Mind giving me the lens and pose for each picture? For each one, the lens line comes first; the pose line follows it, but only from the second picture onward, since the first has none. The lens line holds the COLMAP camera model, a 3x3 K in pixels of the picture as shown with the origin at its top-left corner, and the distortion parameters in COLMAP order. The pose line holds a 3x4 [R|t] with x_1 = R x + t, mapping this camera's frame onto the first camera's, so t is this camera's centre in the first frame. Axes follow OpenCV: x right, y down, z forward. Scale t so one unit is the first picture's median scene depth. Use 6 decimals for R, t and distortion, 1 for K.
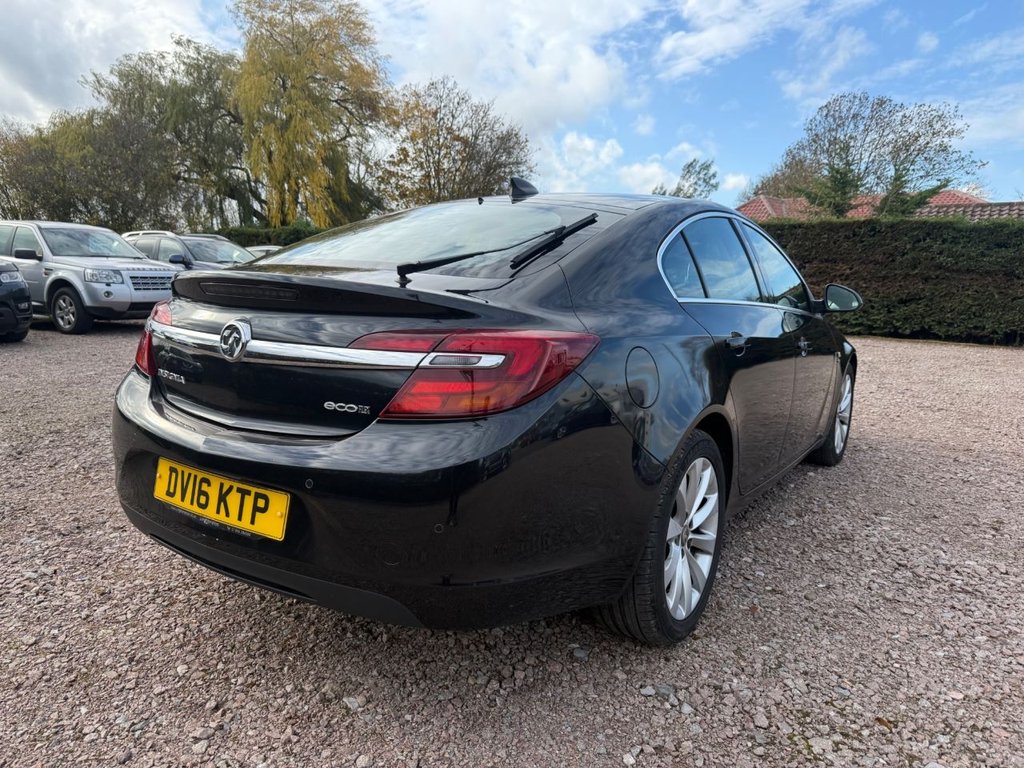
lens RADIAL K [[723.6, 0, 511.1], [0, 723.6, 391.7], [0, 0, 1]] dist [0.027506, -0.032251]
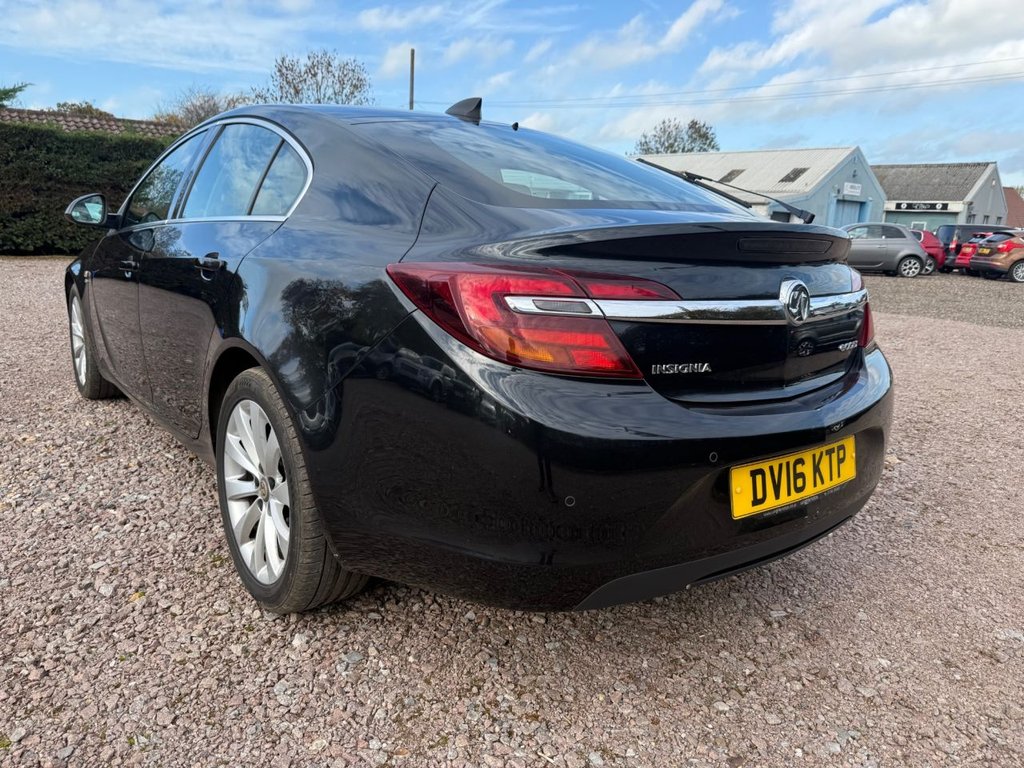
lens RADIAL K [[723.6, 0, 505.2], [0, 723.6, 387.4], [0, 0, 1]] dist [0.027506, -0.032251]
pose [[0.328263, -0.229656, 0.916243, -0.159661], [0.121639, 0.972195, 0.200101, -0.022798], [-0.936722, 0.045765, 0.347071, 0.121403]]
